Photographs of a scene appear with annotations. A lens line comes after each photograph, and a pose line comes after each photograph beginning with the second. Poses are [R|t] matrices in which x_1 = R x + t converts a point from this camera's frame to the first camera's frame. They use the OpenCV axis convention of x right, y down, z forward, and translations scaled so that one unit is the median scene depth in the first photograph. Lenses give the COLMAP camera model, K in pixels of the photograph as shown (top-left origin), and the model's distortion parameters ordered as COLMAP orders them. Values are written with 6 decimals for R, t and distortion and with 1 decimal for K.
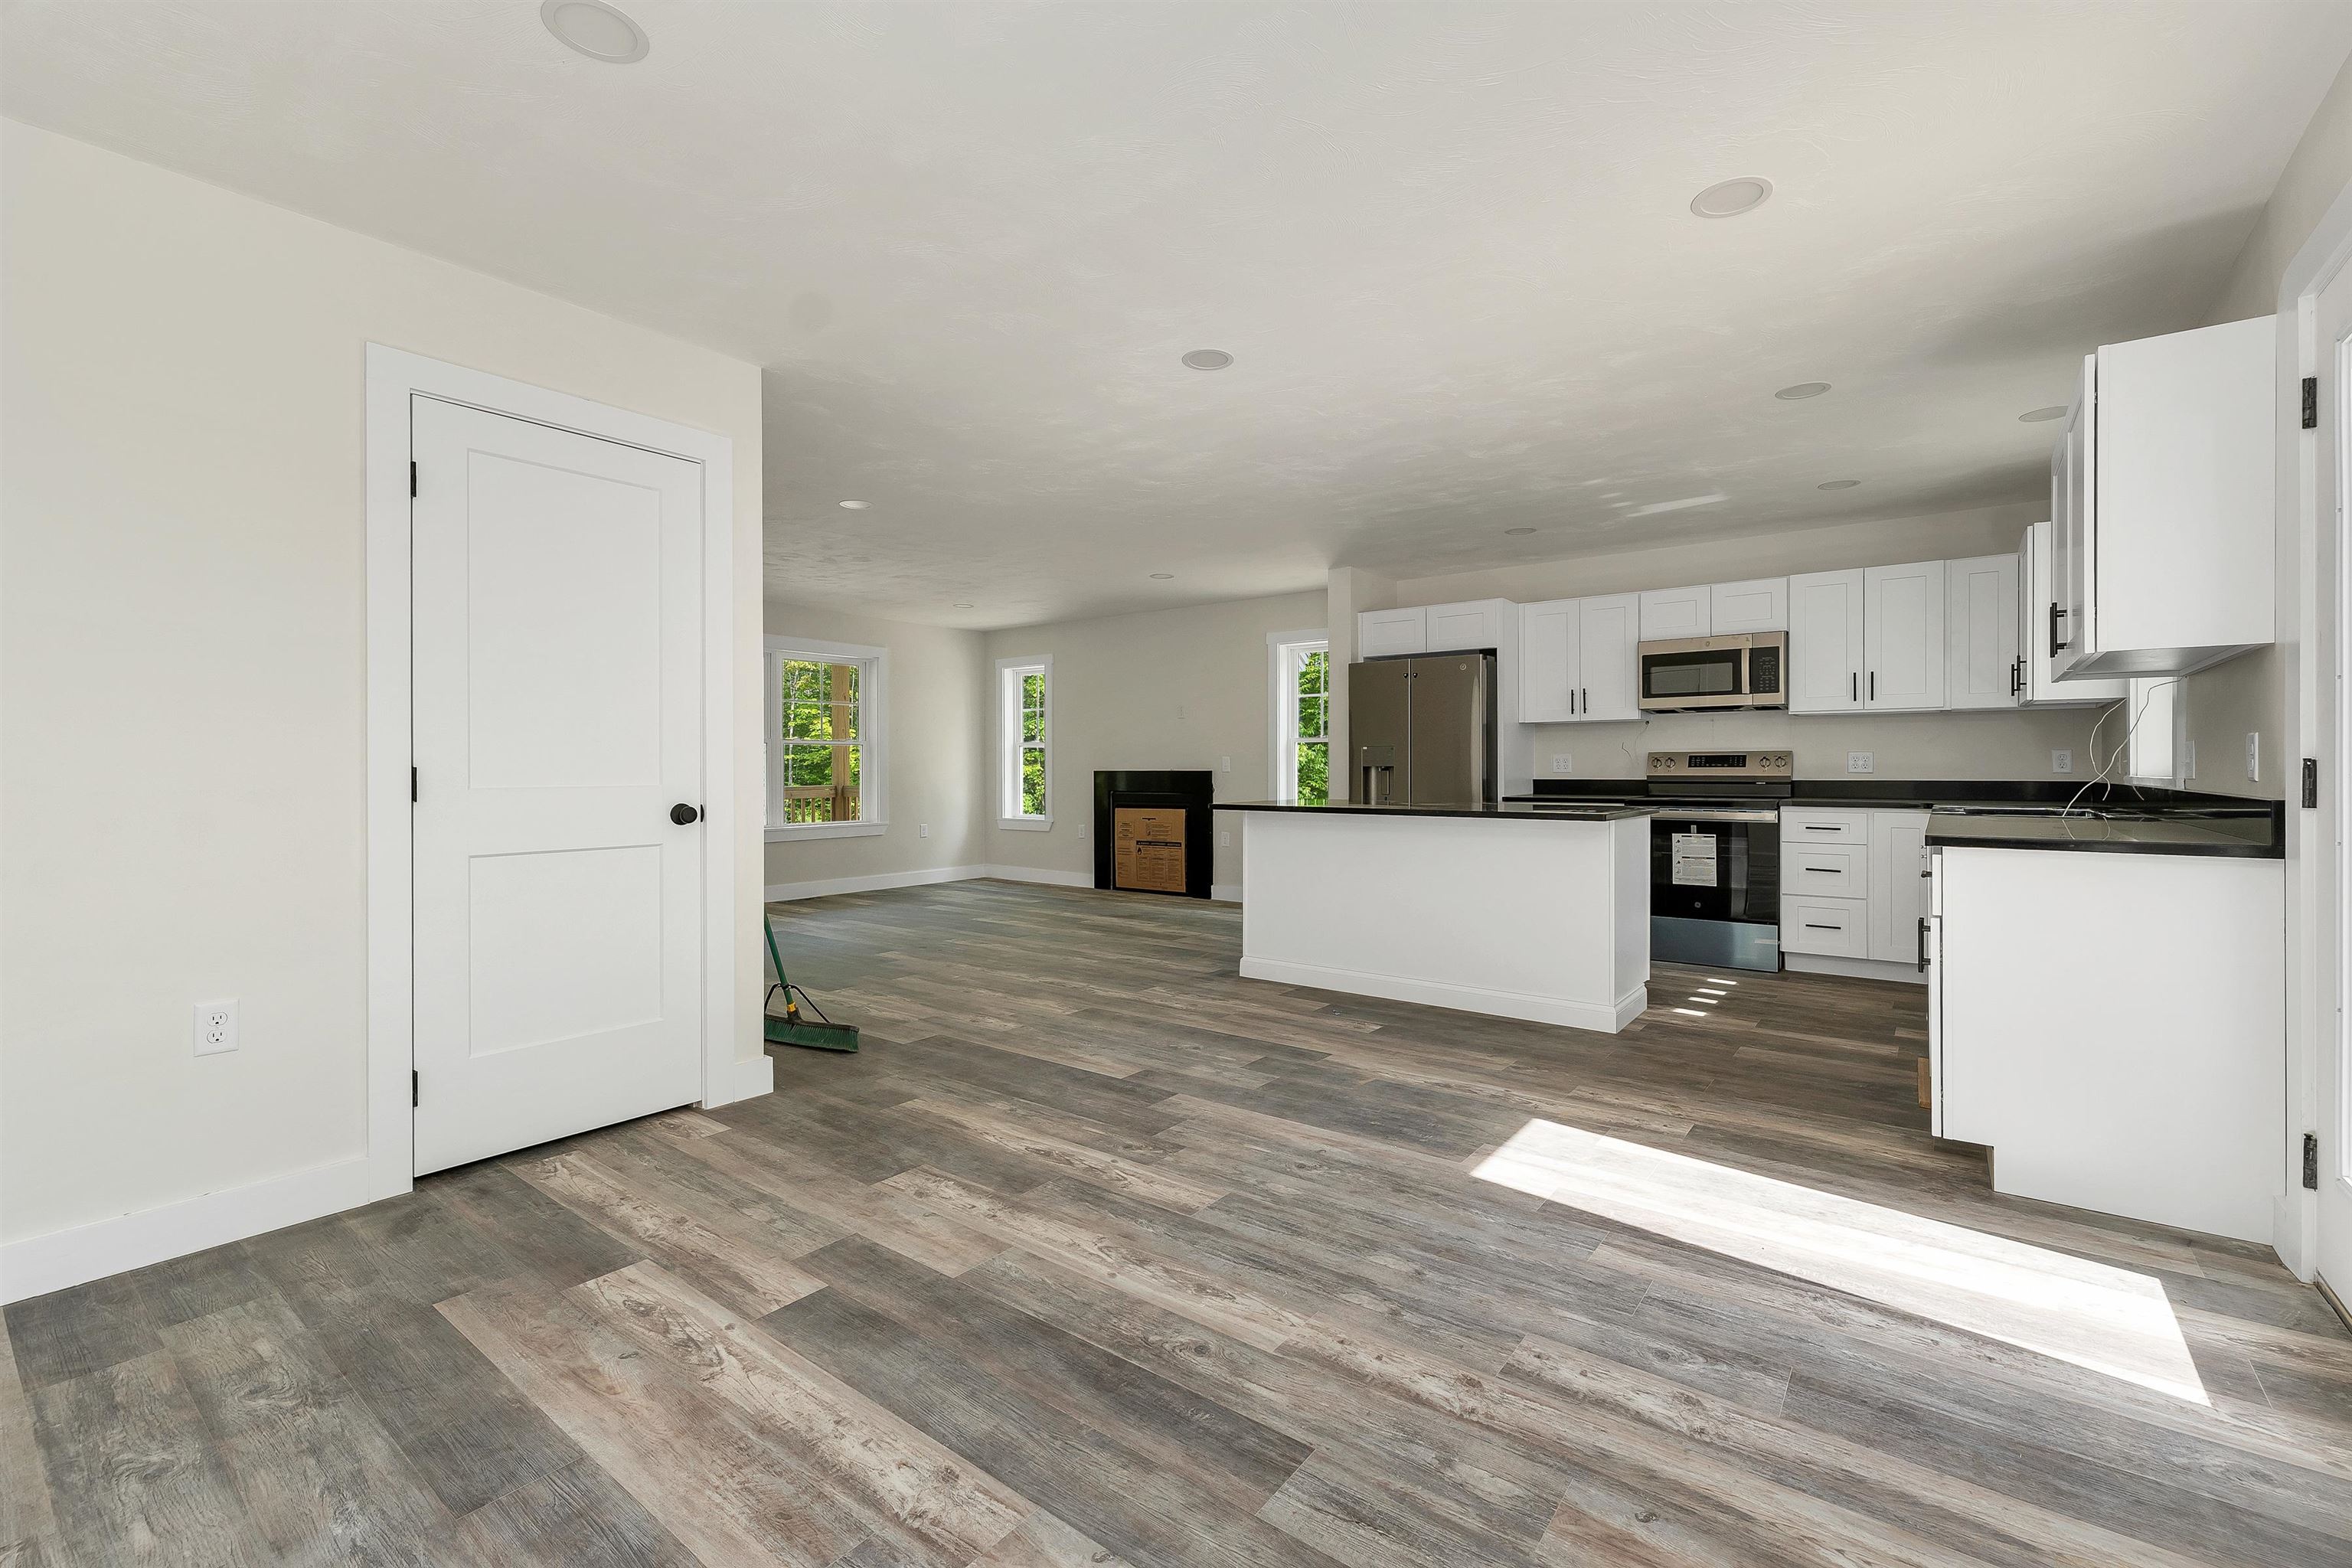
lens RADIAL K [[987.2, 0, 1194.7], [0, 987.2, 767.8], [0, 0, 1]] dist [0.004553, -0.000933]
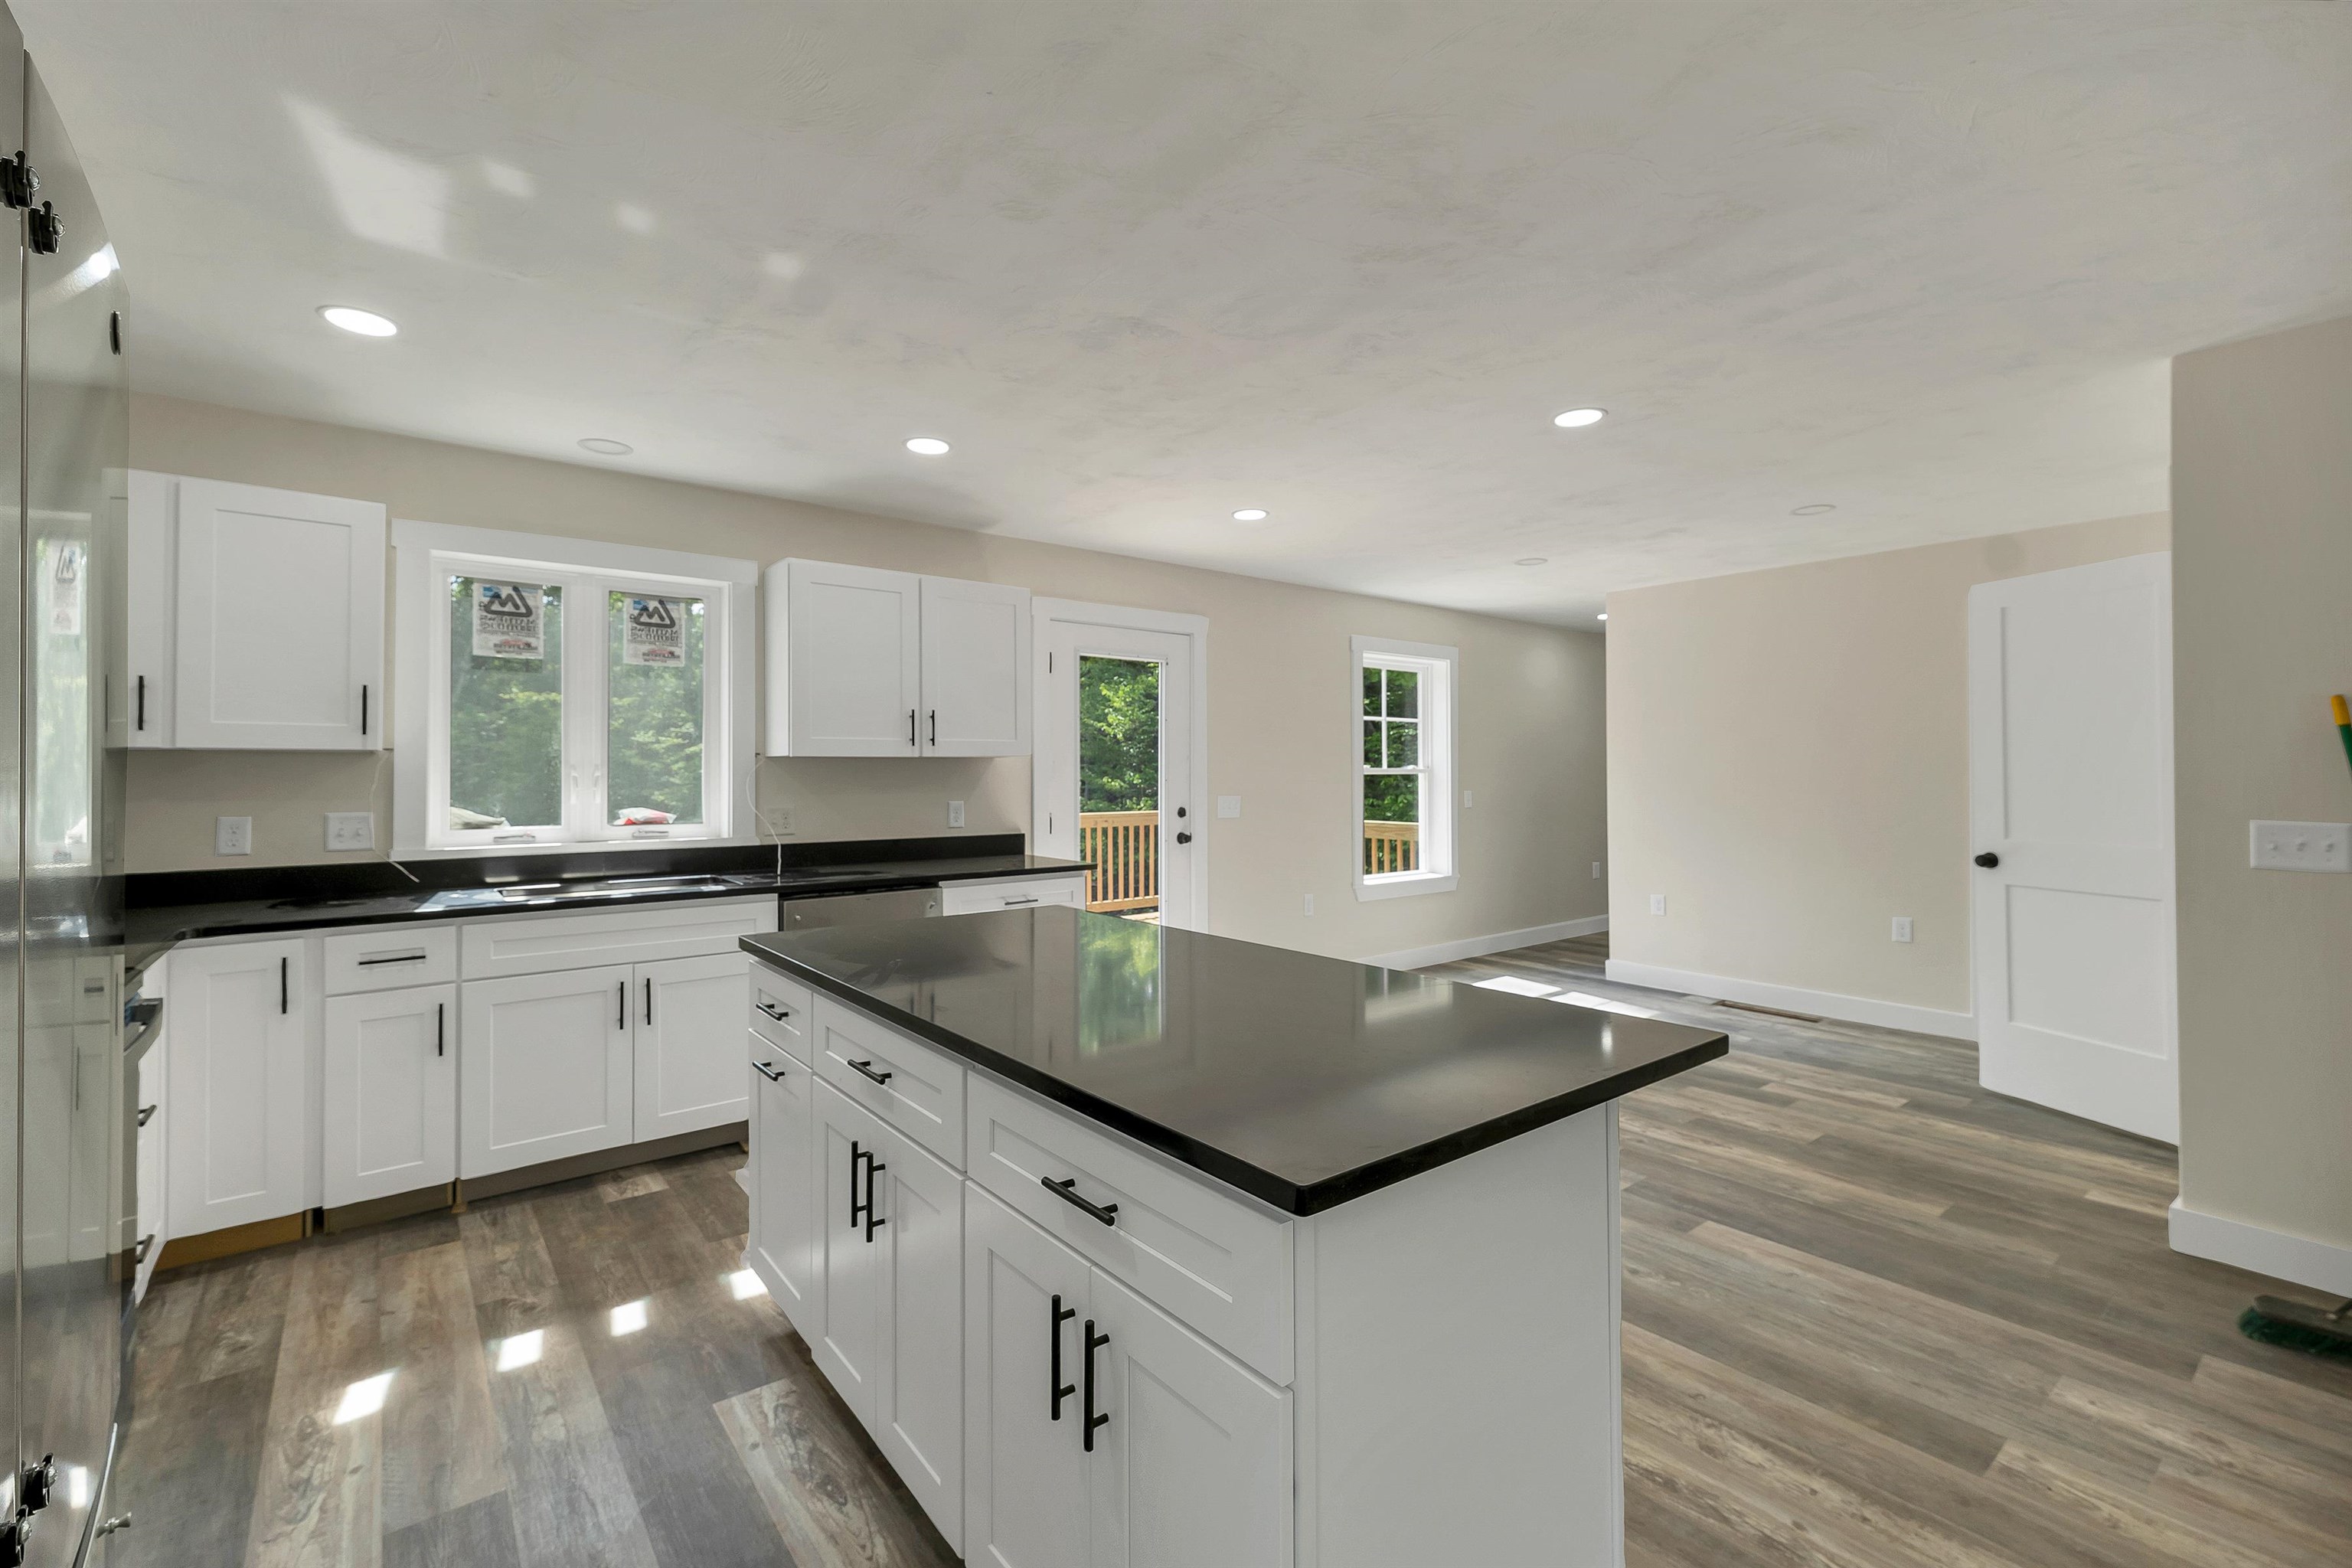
lens RADIAL K [[987.2, 0, 1172.7], [0, 987.2, 764.9], [0, 0, 1]] dist [0.004553, -0.000933]
pose [[-0.967801, 0.006268, 0.251639, 0.097838], [0.004708, 0.999966, -0.006803, -0.041600], [-0.251673, -0.005399, -0.967797, 1.265733]]
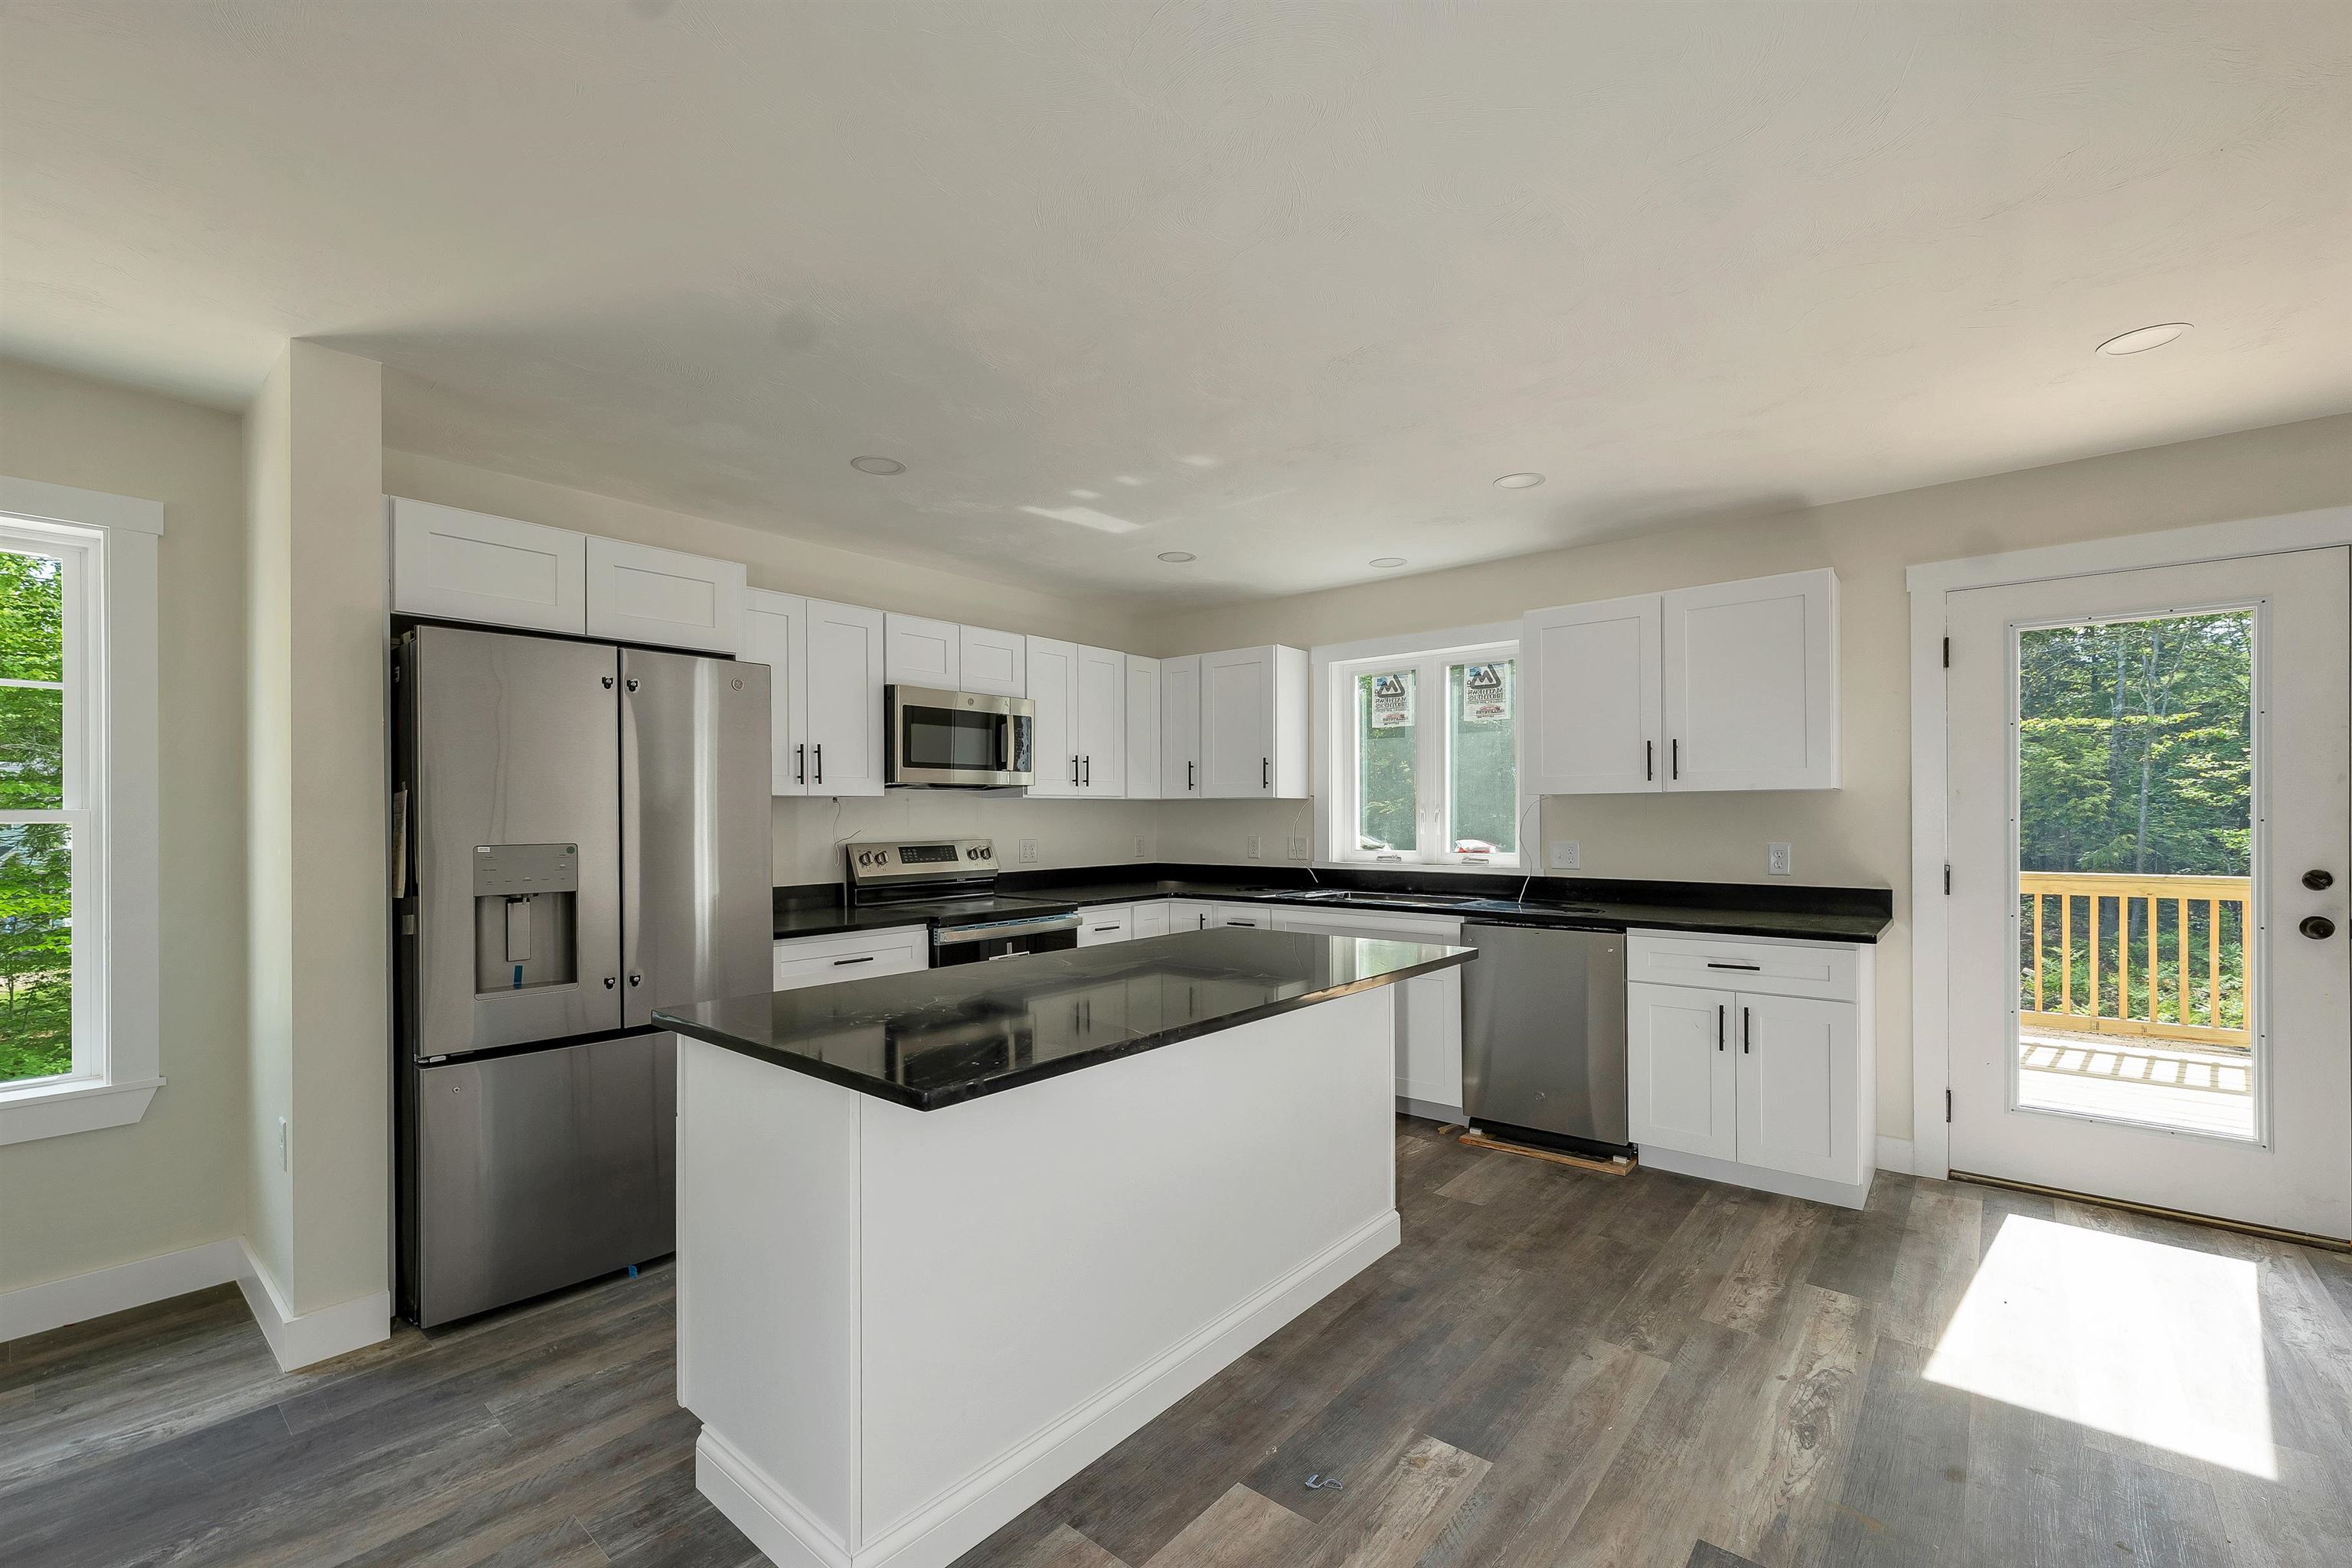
lens RADIAL K [[987.2, 0, 1176.8], [0, 987.2, 807.7], [0, 0, 1]] dist [0.004553, -0.000933]
pose [[0.066108, 0.010366, 0.997759, -0.245087], [0.007417, 0.999913, -0.010880, -0.037225], [-0.997785, 0.008119, 0.066025, 0.855385]]
